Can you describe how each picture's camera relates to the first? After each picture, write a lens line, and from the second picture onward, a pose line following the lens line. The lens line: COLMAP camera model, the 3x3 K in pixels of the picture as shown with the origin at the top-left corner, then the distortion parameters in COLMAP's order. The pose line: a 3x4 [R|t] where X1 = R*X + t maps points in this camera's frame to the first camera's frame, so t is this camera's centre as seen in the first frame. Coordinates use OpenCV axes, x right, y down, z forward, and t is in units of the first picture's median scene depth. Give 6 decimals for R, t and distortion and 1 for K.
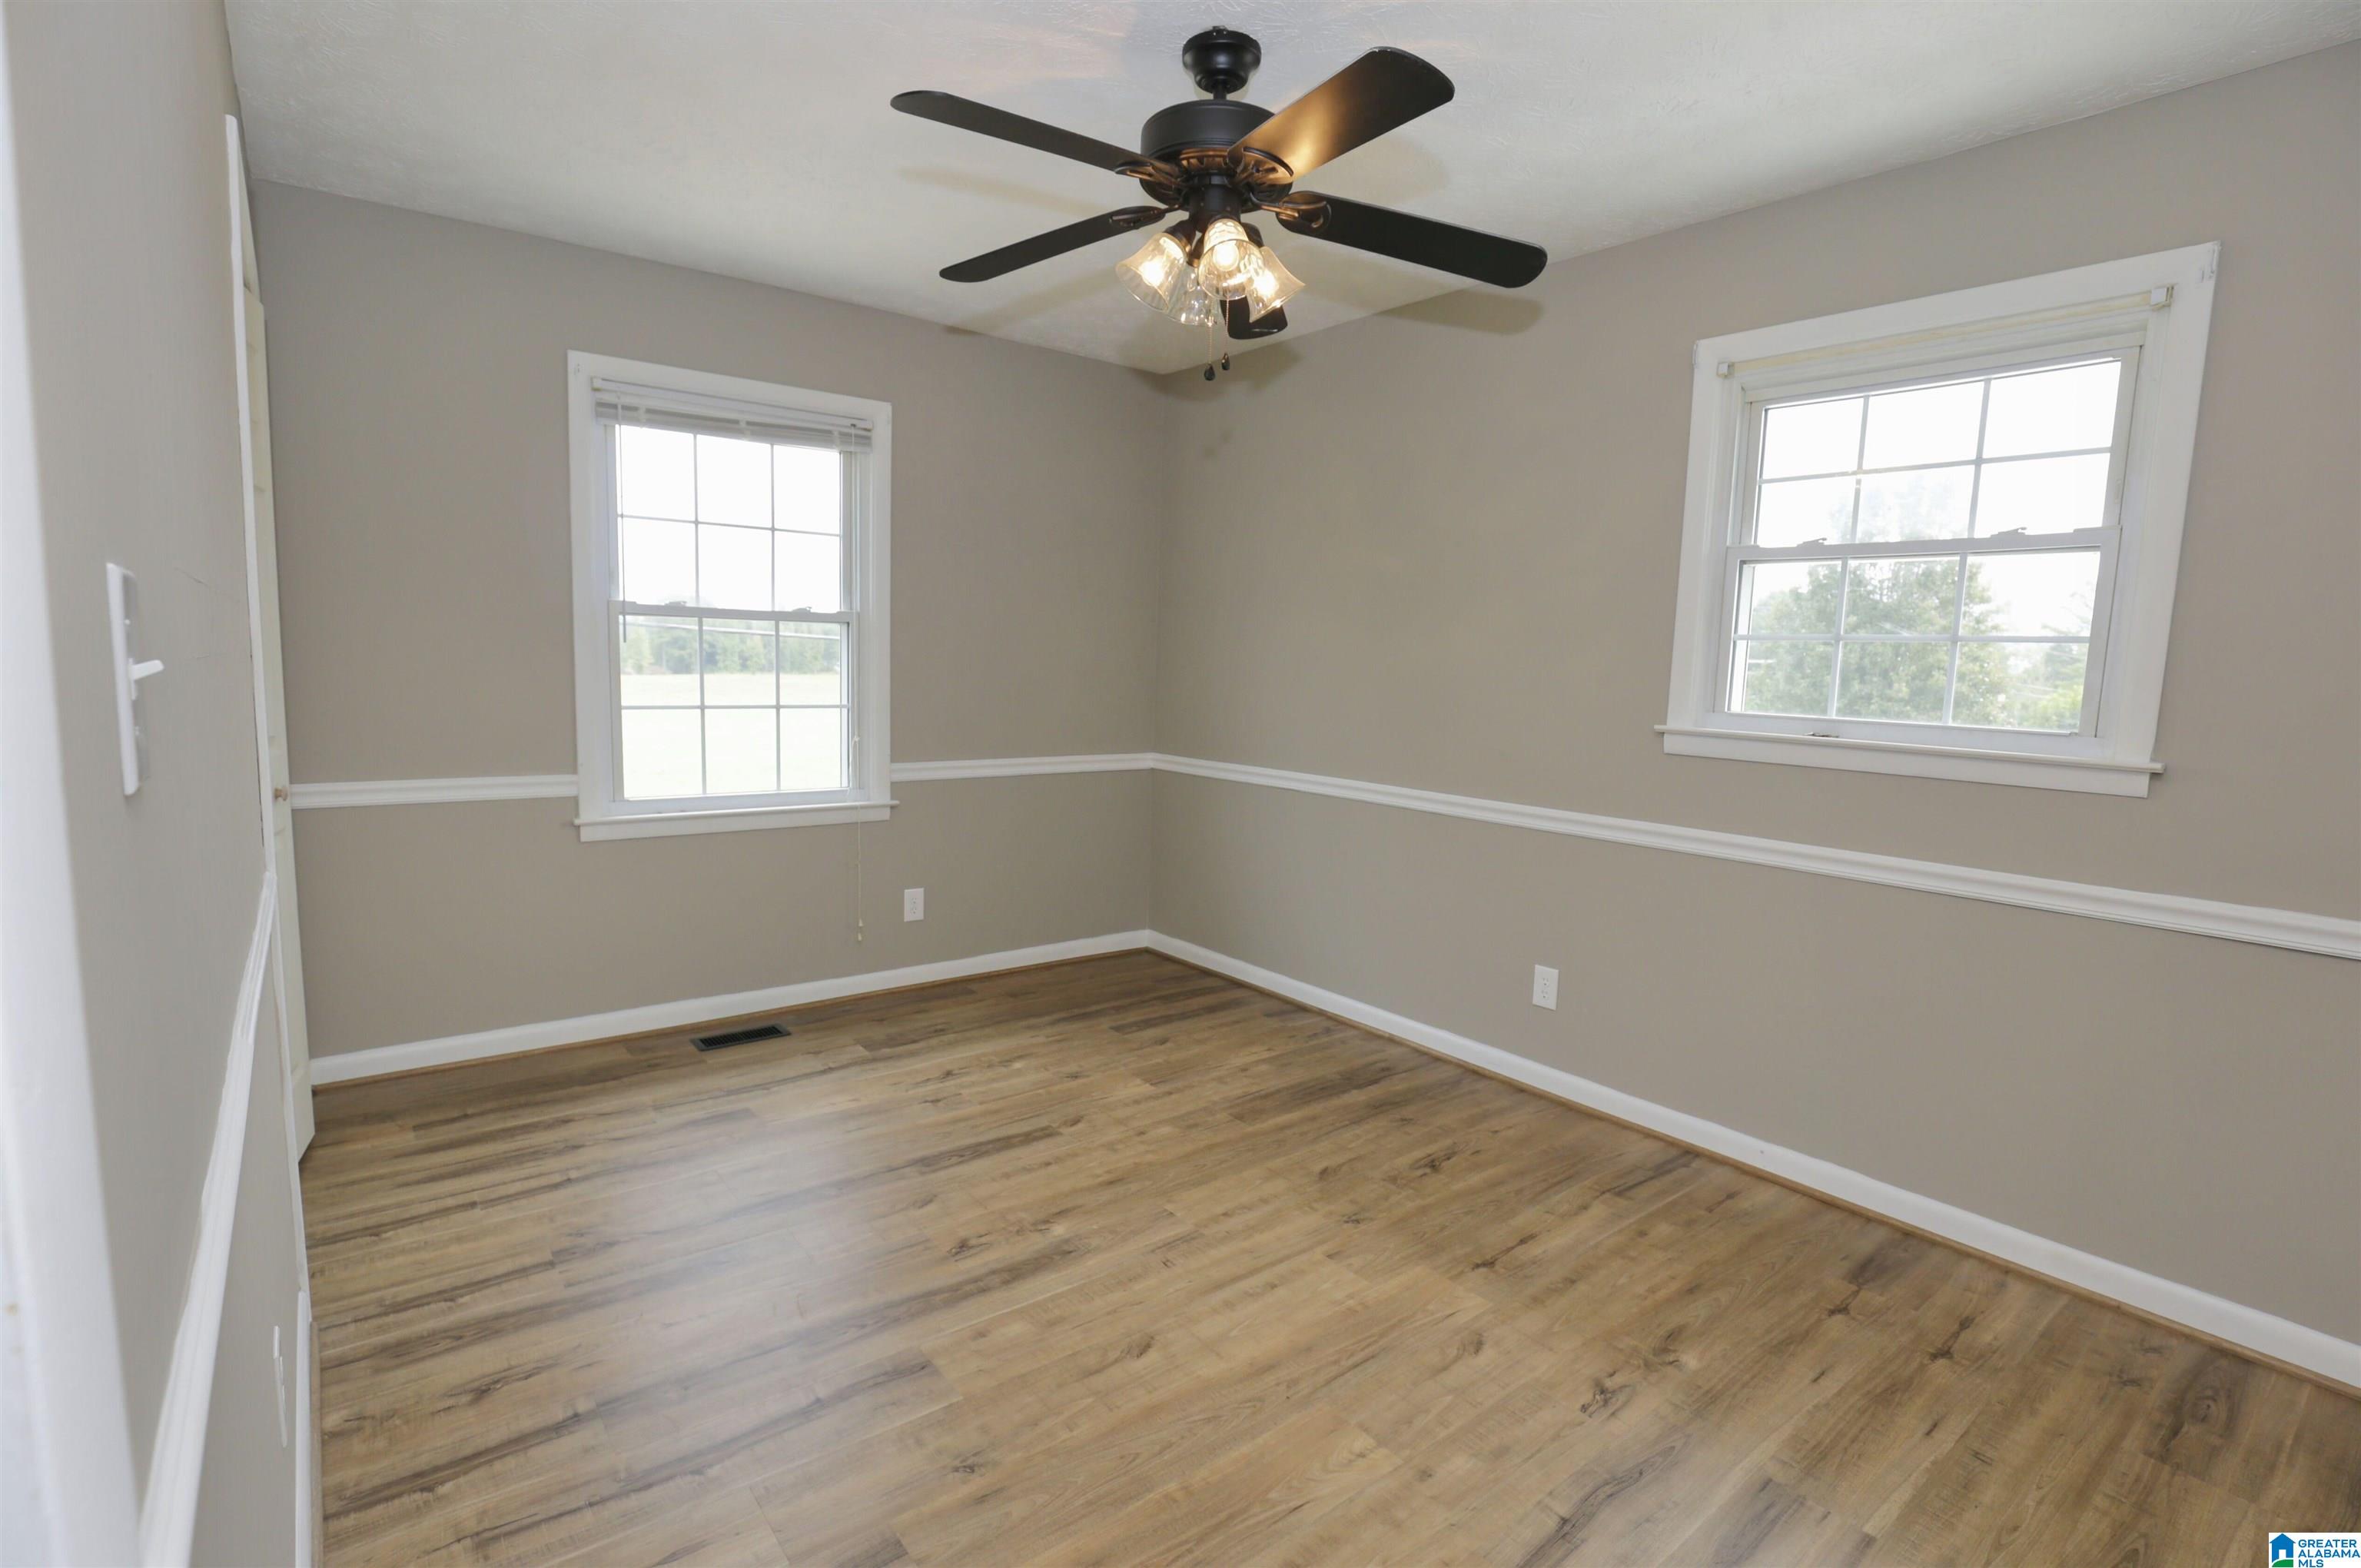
lens RADIAL K [[1108.6, 0, 1186.0], [0, 1108.6, 795.8], [0, 0, 1]] dist [-0.028852, 0.000388]
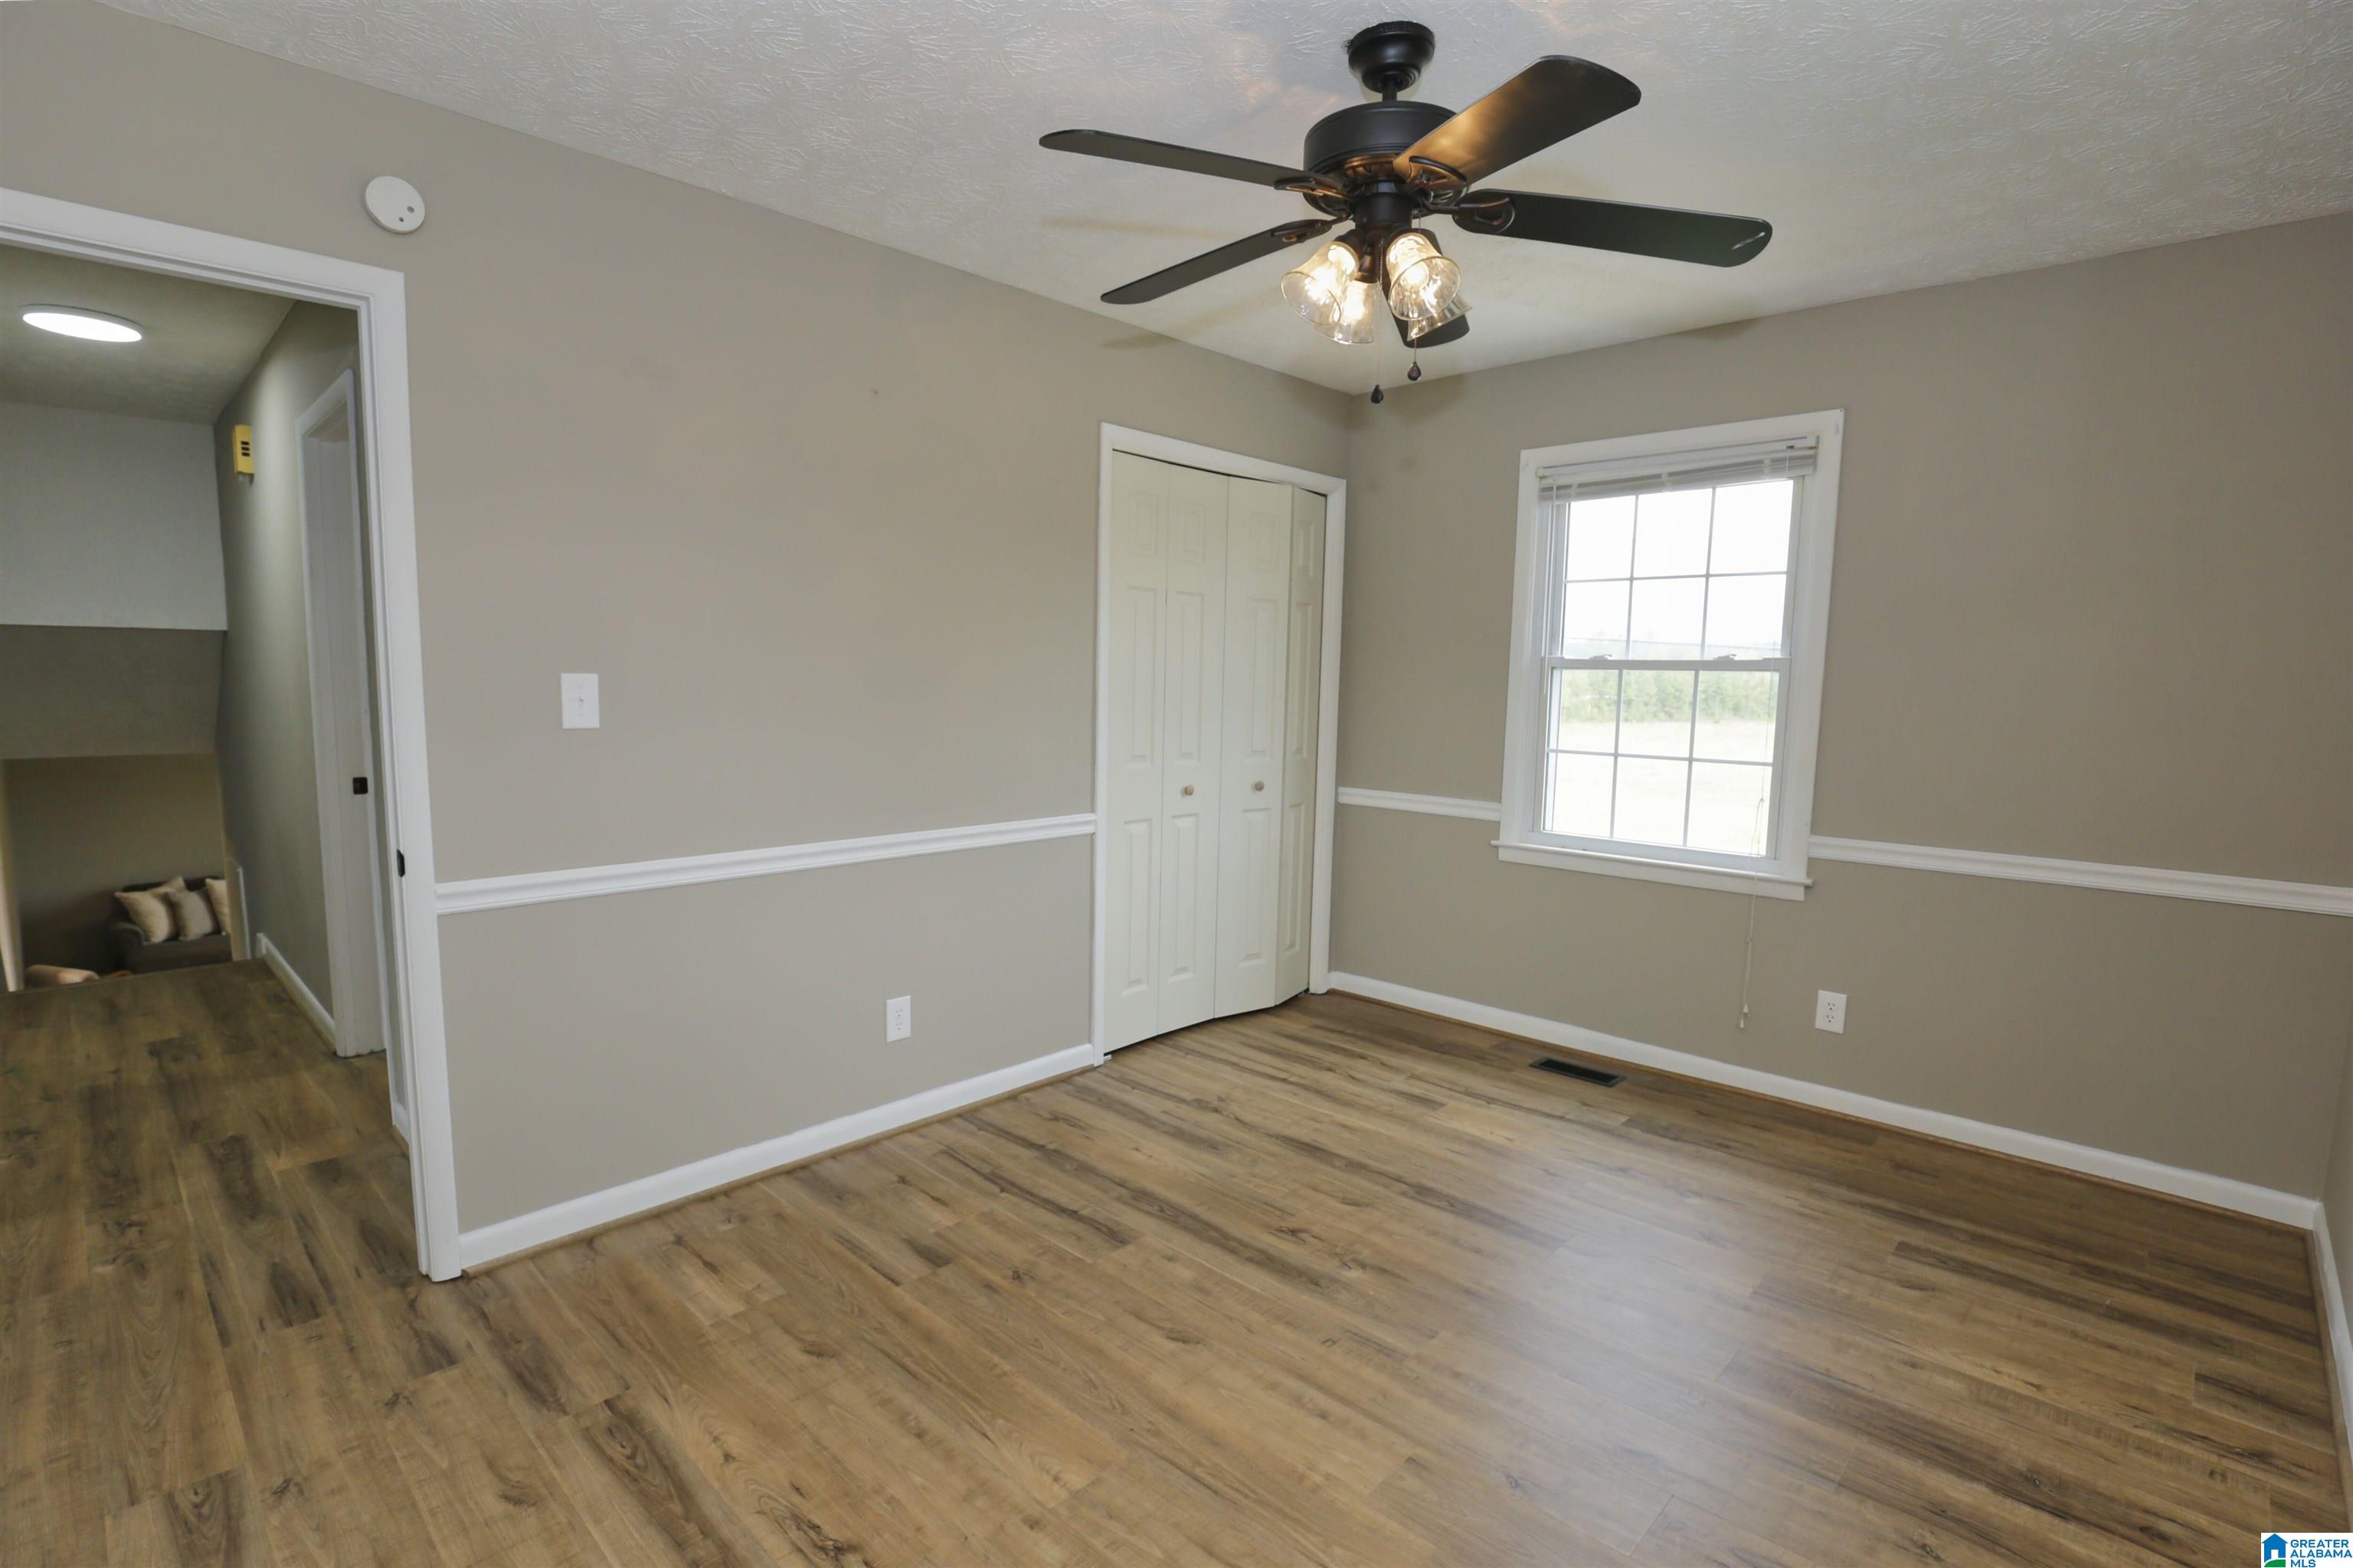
lens RADIAL K [[1104.8, 0, 1127.7], [0, 1104.8, 802.1], [0, 0, 1]] dist [-0.026699, 0.000720]
pose [[0.117610, 0.087563, -0.989192, 0.561245], [-0.133159, 0.988500, 0.071669, -0.050891], [0.984092, 0.123291, 0.127918, 0.430759]]
